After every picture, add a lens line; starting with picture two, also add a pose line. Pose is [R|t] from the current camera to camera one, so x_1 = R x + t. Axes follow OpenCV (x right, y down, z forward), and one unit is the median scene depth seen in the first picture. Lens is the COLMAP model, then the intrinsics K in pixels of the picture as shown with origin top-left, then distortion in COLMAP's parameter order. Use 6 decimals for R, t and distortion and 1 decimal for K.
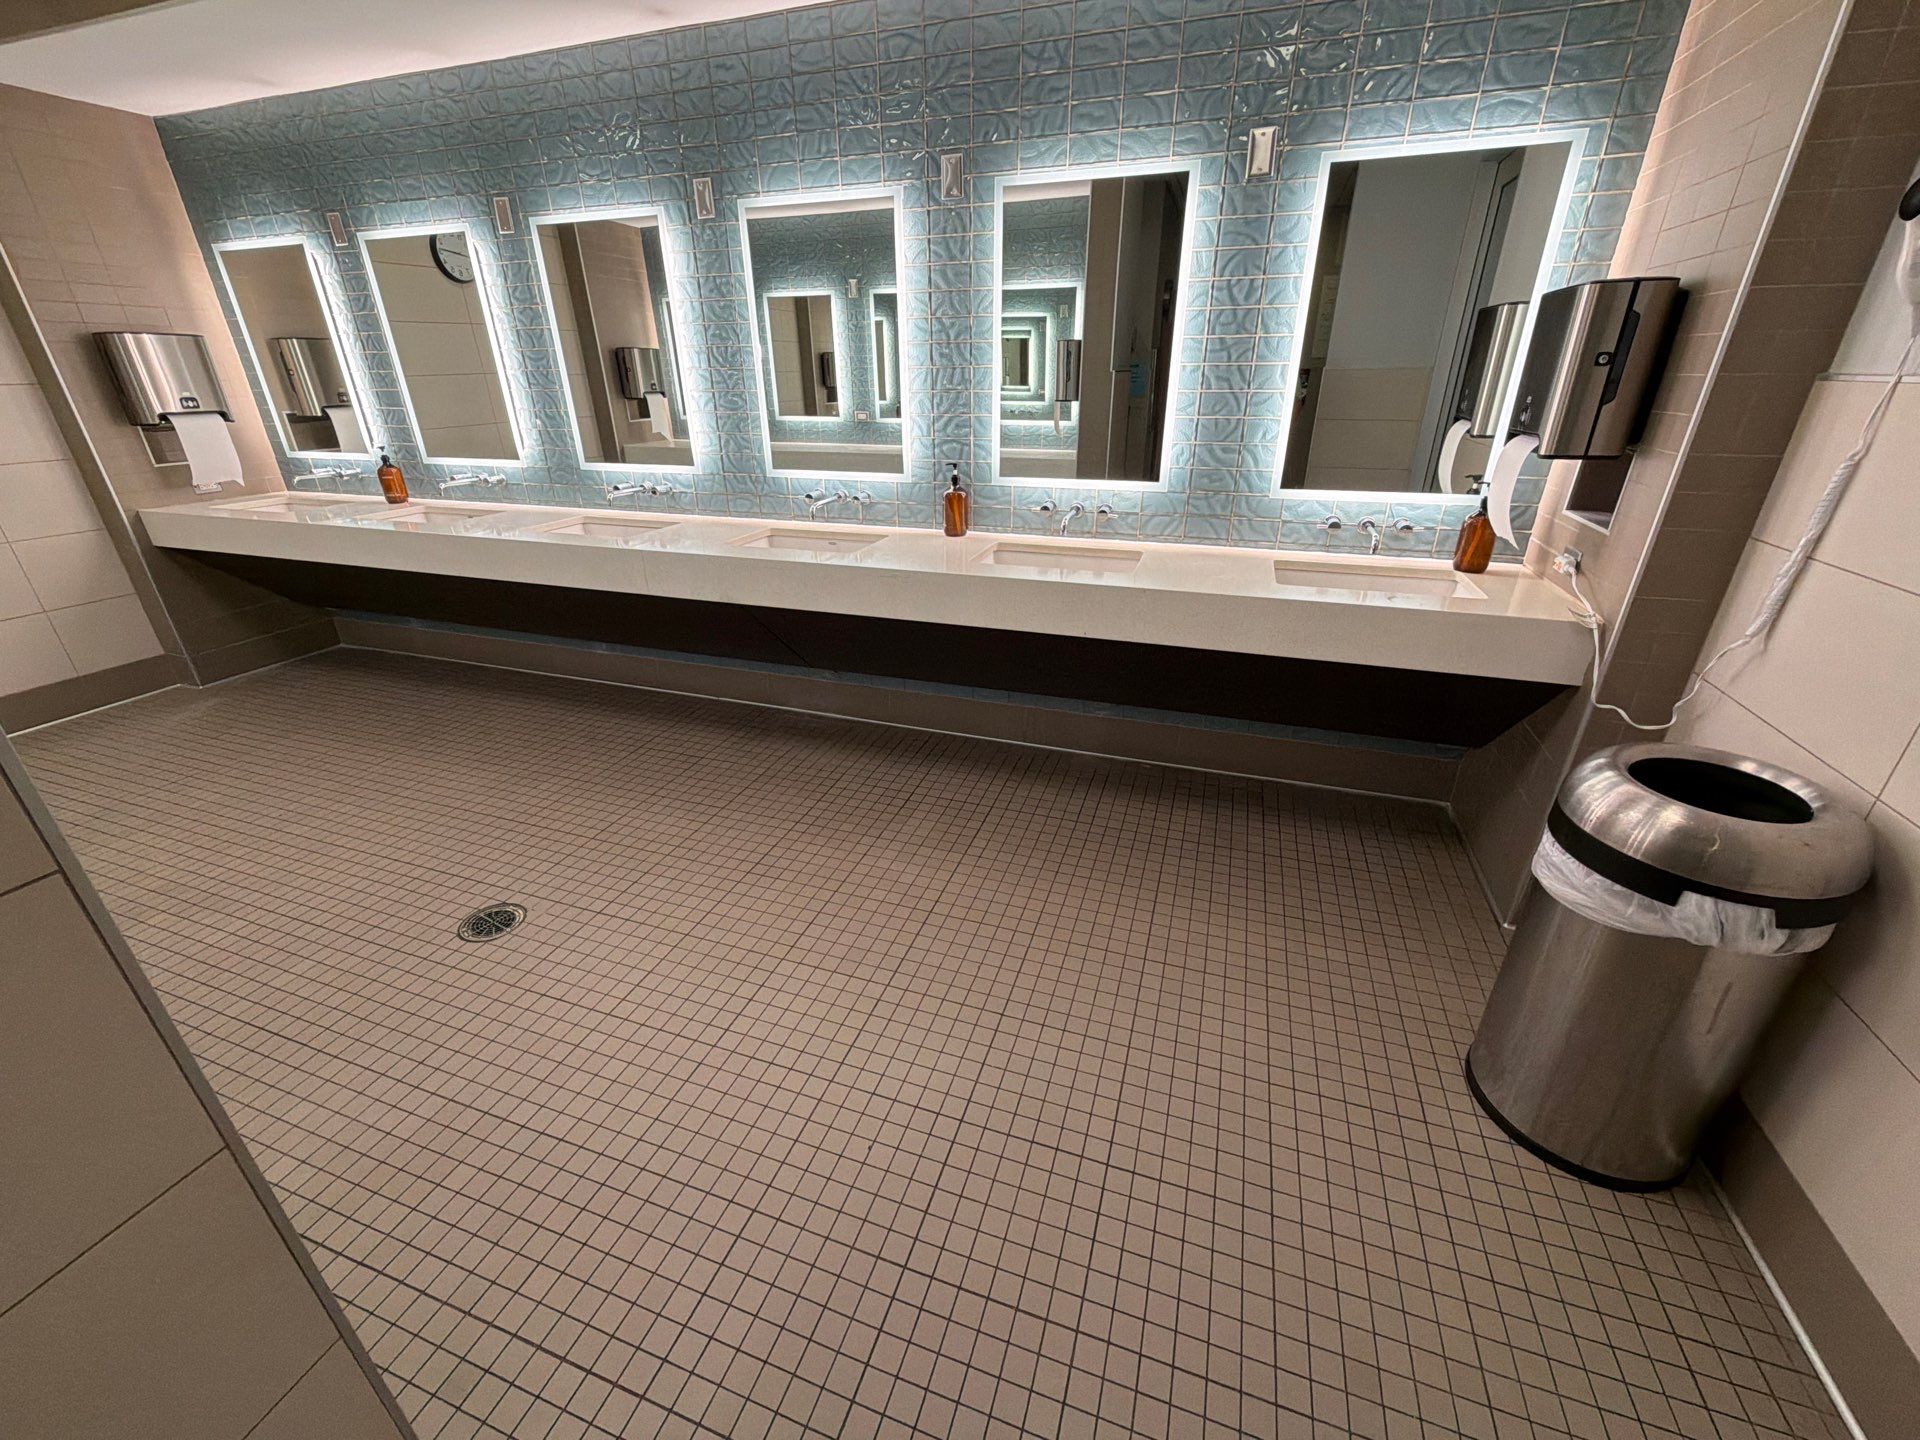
lens RADIAL K [[771.5, 0, 962.7], [0, 771.5, 717.6], [0, 0, 1]] dist [0.005724, -0.000561]
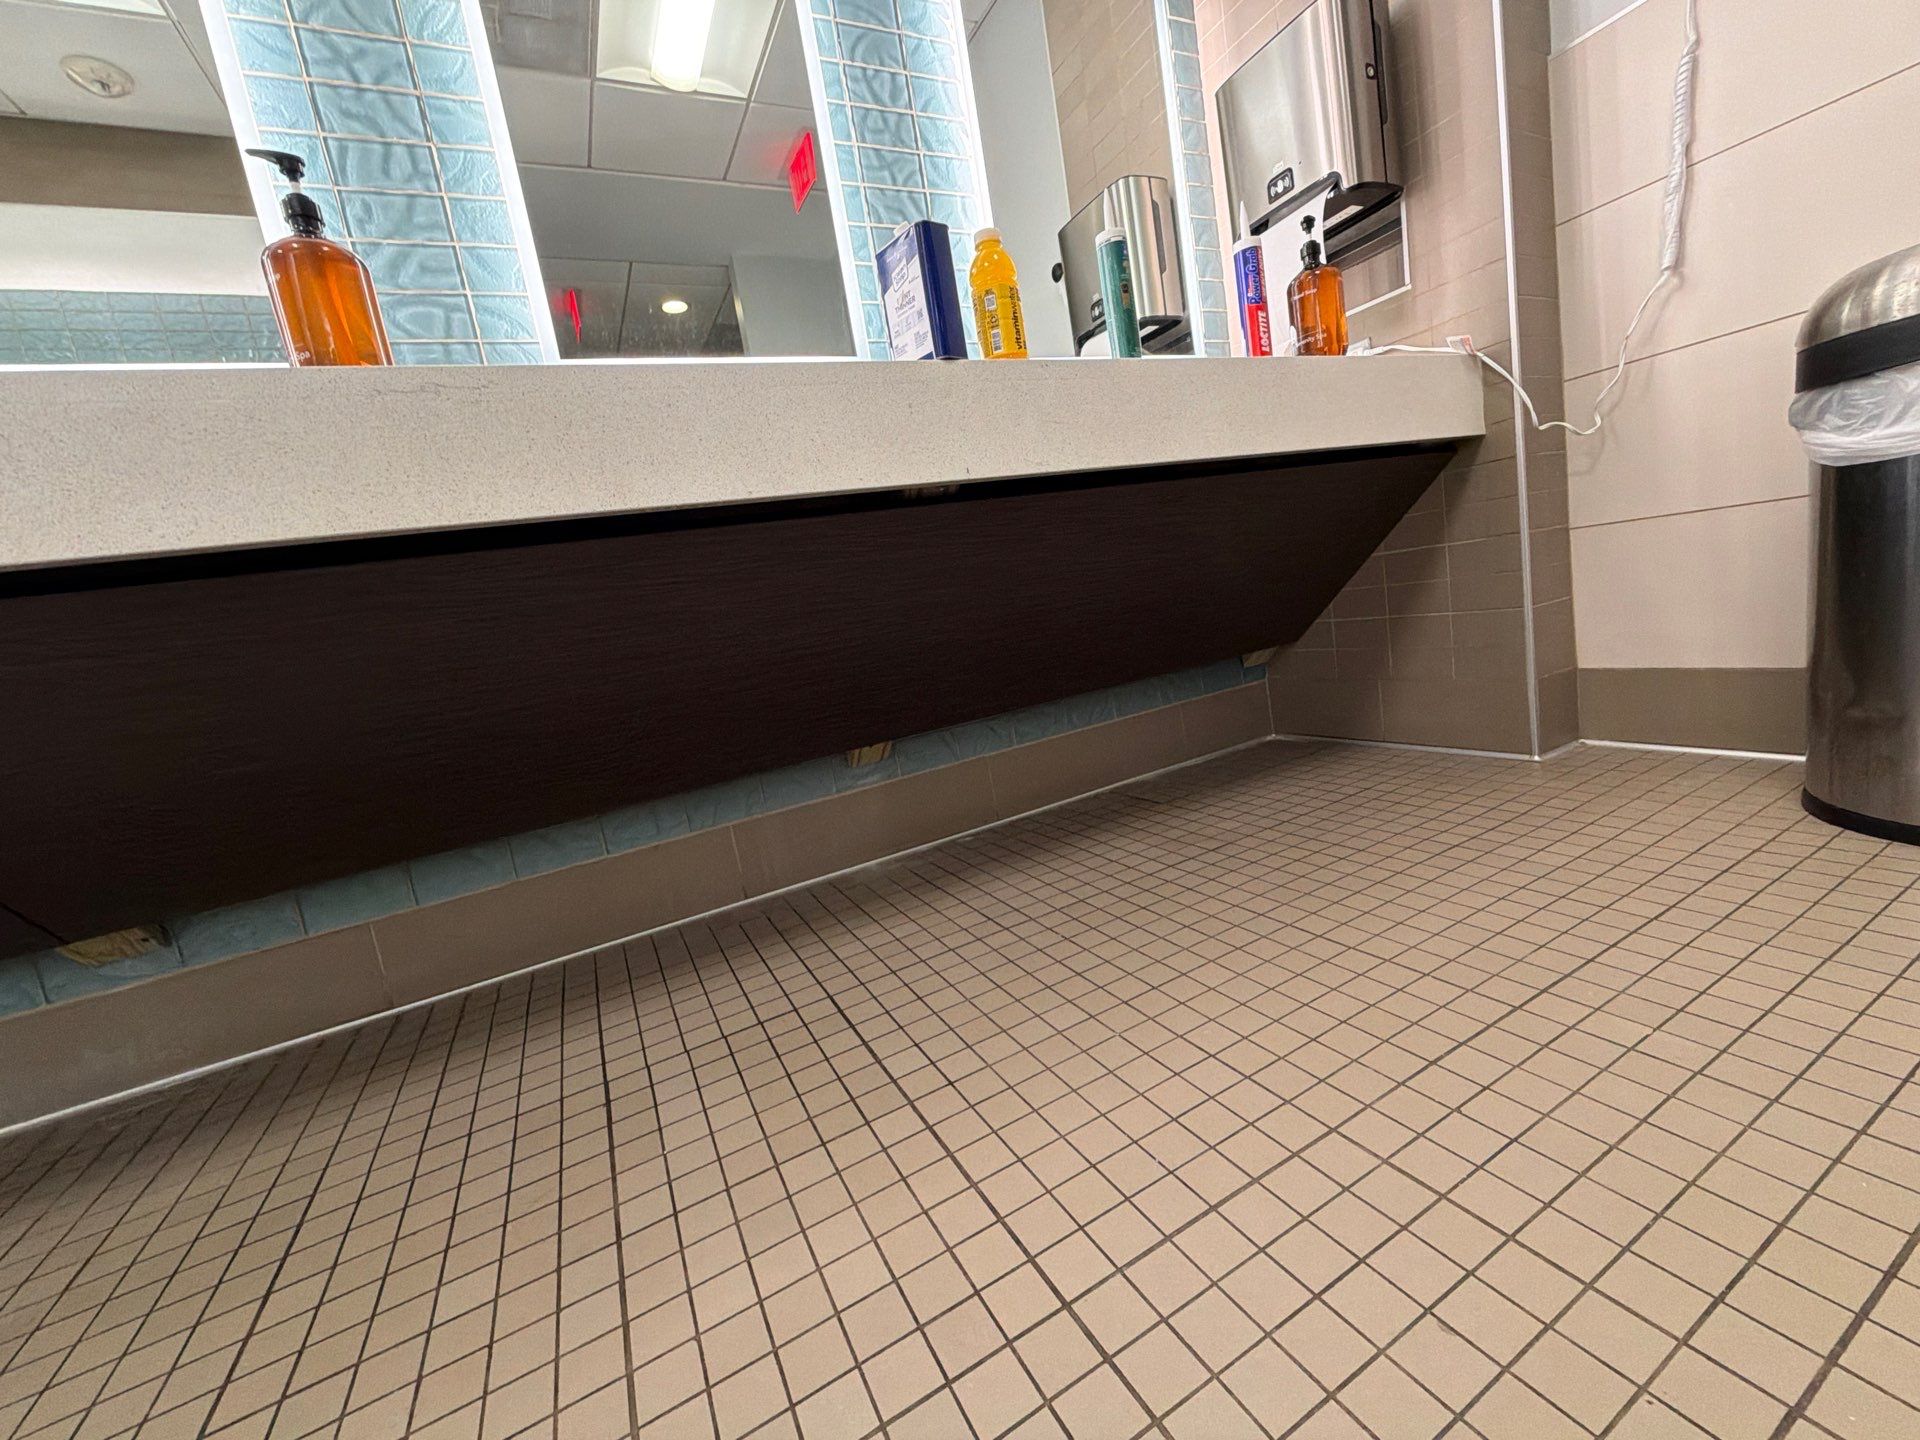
lens RADIAL K [[771.5, 0, 956.3], [0, 771.5, 714.8], [0, 0, 1]] dist [0.005724, -0.000561]
pose [[0.687280, -0.207765, 0.696046, -0.172849], [0.439815, 0.881636, -0.171114, 0.084683], [-0.578108, 0.423735, 0.697309, 0.616572]]
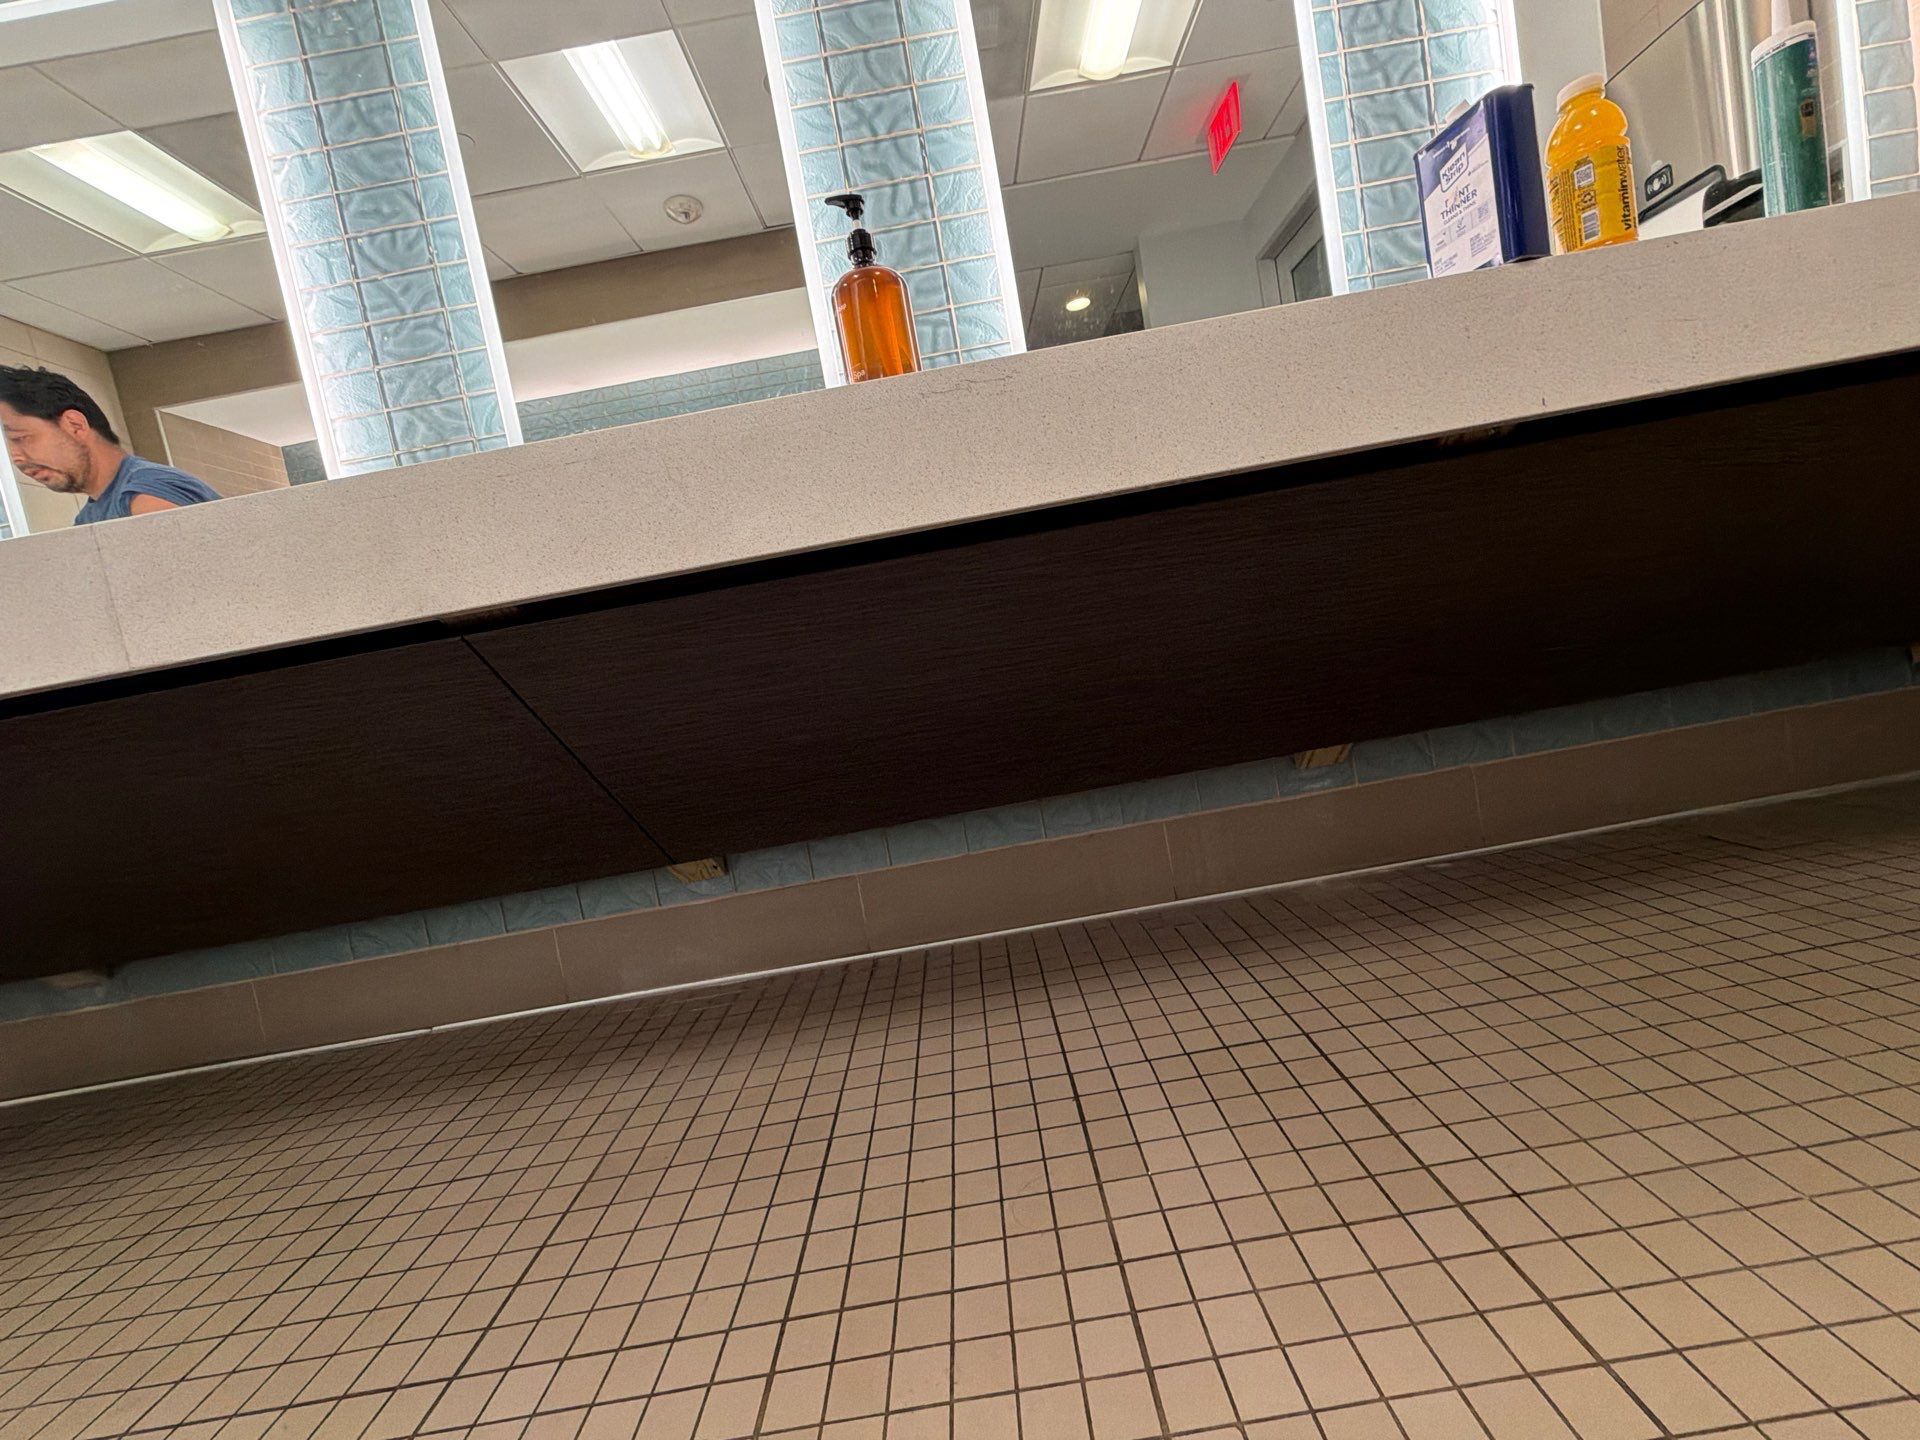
lens RADIAL K [[771.5, 0, 960.8], [0, 771.5, 713.8], [0, 0, 1]] dist [0.005724, -0.000561]
pose [[0.930808, -0.182461, 0.316709, -0.200399], [0.288274, 0.899178, -0.329208, 0.054758], [-0.224710, 0.397728, 0.889560, 0.663692]]
